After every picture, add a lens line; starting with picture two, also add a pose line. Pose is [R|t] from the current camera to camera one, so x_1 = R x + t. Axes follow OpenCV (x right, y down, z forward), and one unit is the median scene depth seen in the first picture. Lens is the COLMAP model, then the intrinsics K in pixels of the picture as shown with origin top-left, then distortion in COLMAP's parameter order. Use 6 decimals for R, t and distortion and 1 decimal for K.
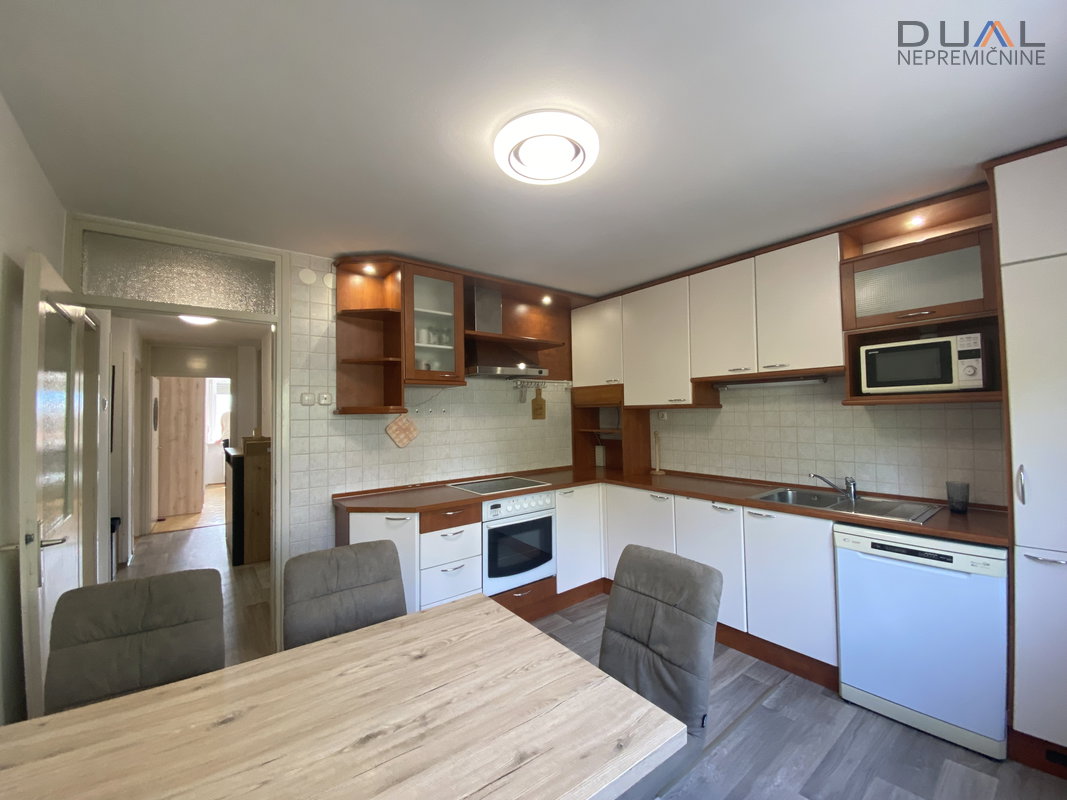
lens RADIAL K [[434.1, 0, 535.9], [0, 434.1, 399.3], [0, 0, 1]] dist [0.019324, -0.018230]
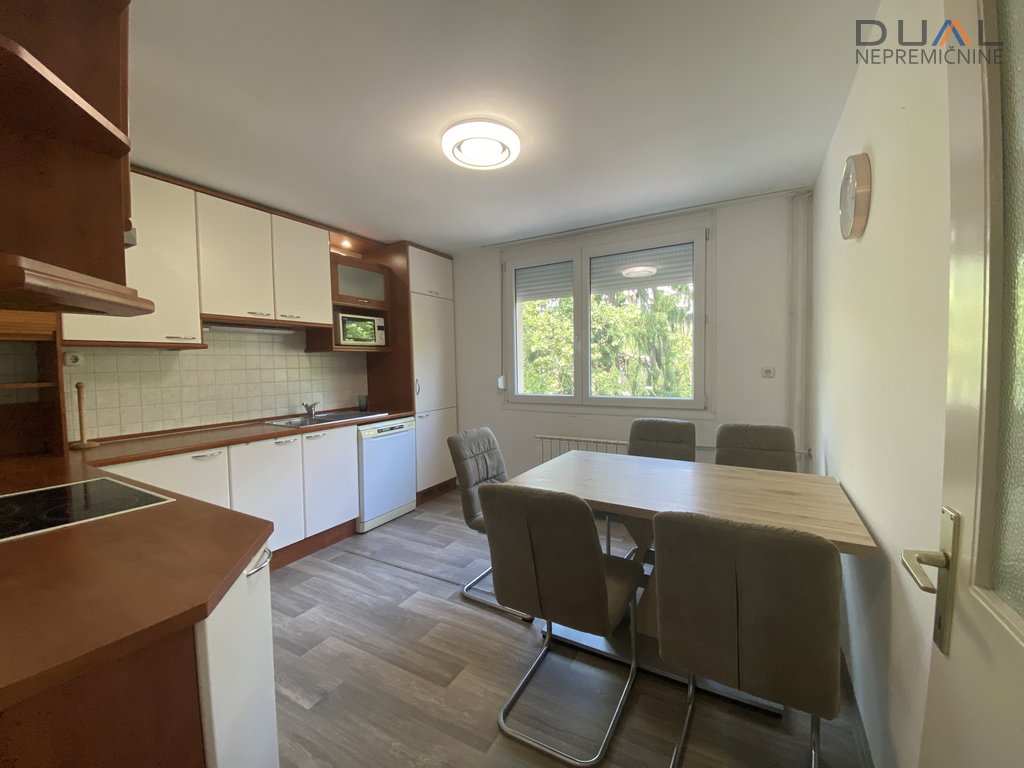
lens RADIAL K [[416.6, 0, 514.3], [0, 416.6, 383.3], [0, 0, 1]] dist [0.019324, -0.018230]
pose [[-0.382705, -0.019926, 0.923656, -0.878683], [-0.006034, 0.999800, 0.019068, 0.096007], [-0.923851, 0.001724, -0.382749, 1.018283]]
